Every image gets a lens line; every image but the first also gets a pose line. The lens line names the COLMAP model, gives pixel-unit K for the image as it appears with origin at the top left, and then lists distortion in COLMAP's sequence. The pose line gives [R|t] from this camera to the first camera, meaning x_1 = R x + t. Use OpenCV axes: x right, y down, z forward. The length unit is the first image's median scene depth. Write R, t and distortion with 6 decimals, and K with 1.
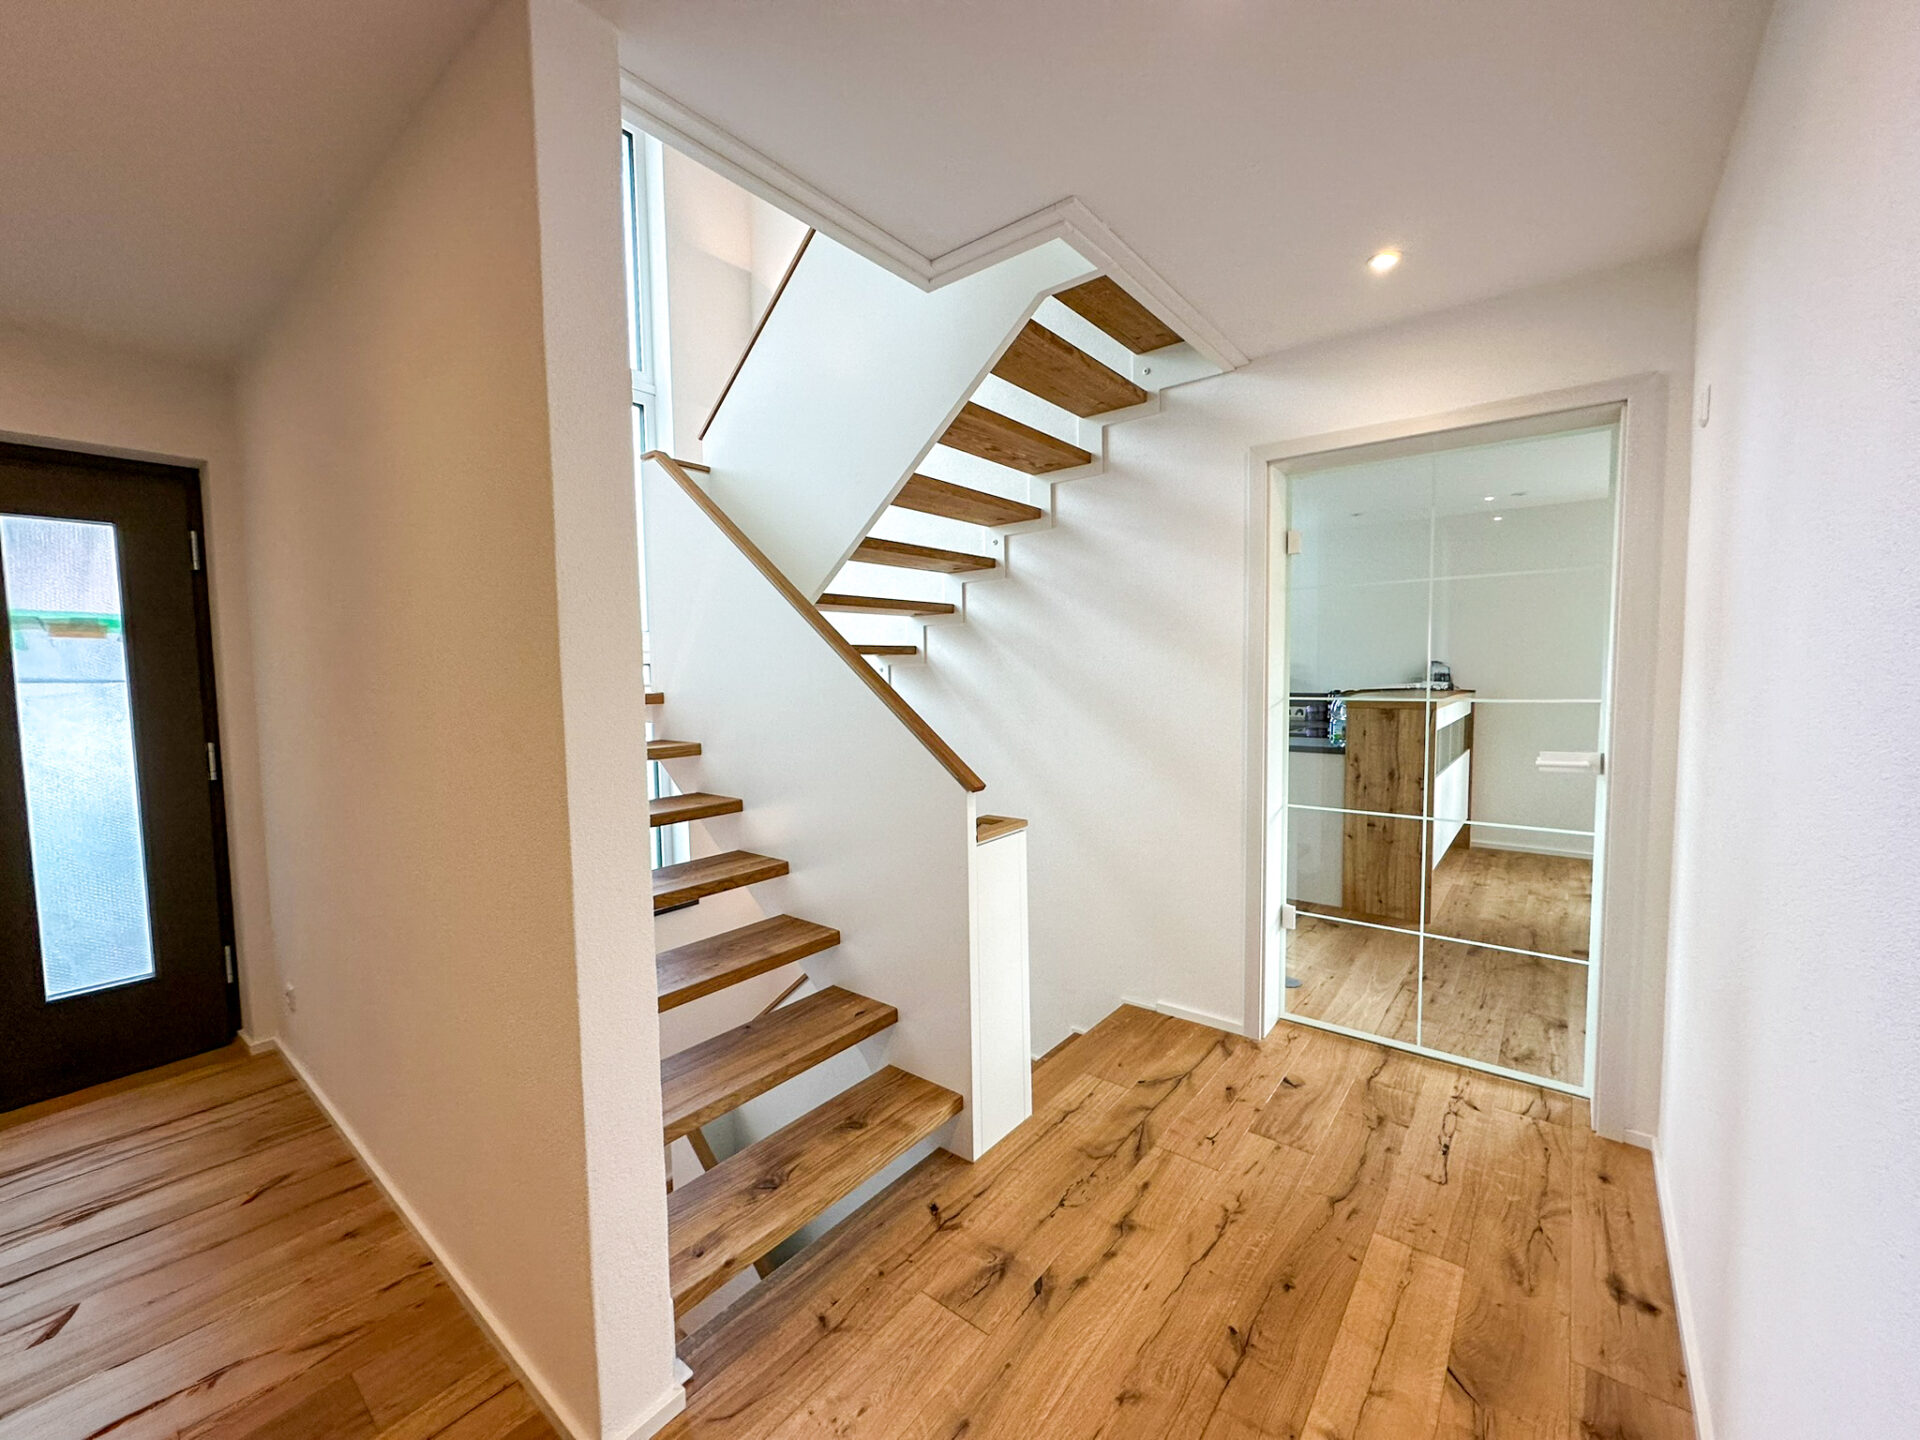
lens RADIAL K [[772.5, 0, 947.7], [0, 772.5, 718.5], [0, 0, 1]] dist [-0.019255, -0.000236]
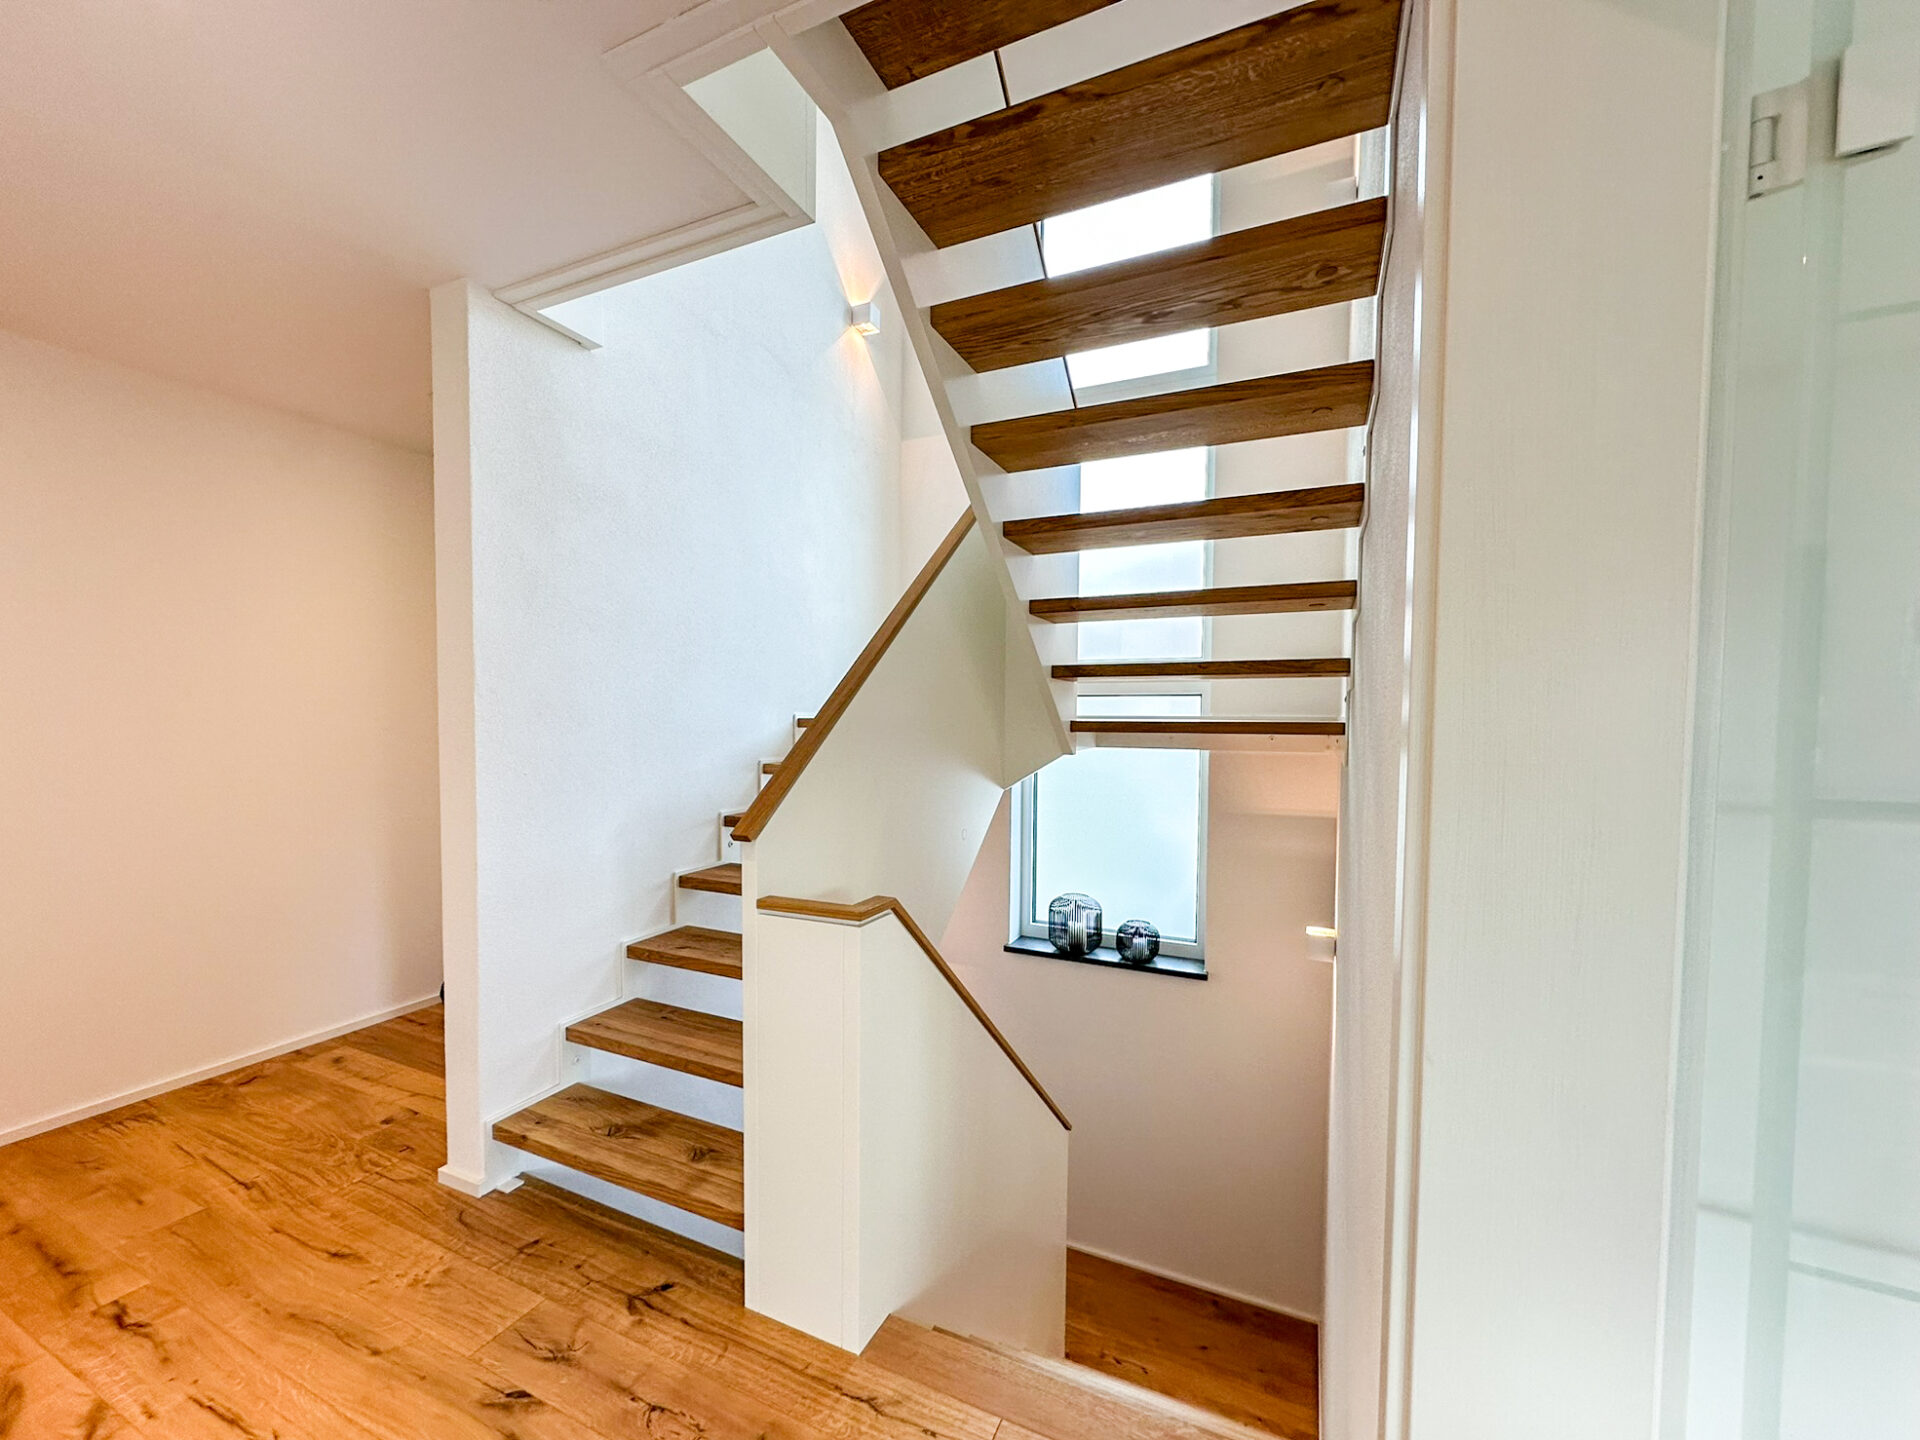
lens RADIAL K [[772.5, 0, 949.4], [0, 772.5, 736.3], [0, 0, 1]] dist [-0.019255, -0.000236]
pose [[0.237106, 0.062900, -0.969445, 0.921060], [-0.058775, 0.997003, 0.050313, -0.081691], [0.969704, 0.045050, 0.240092, 1.103391]]
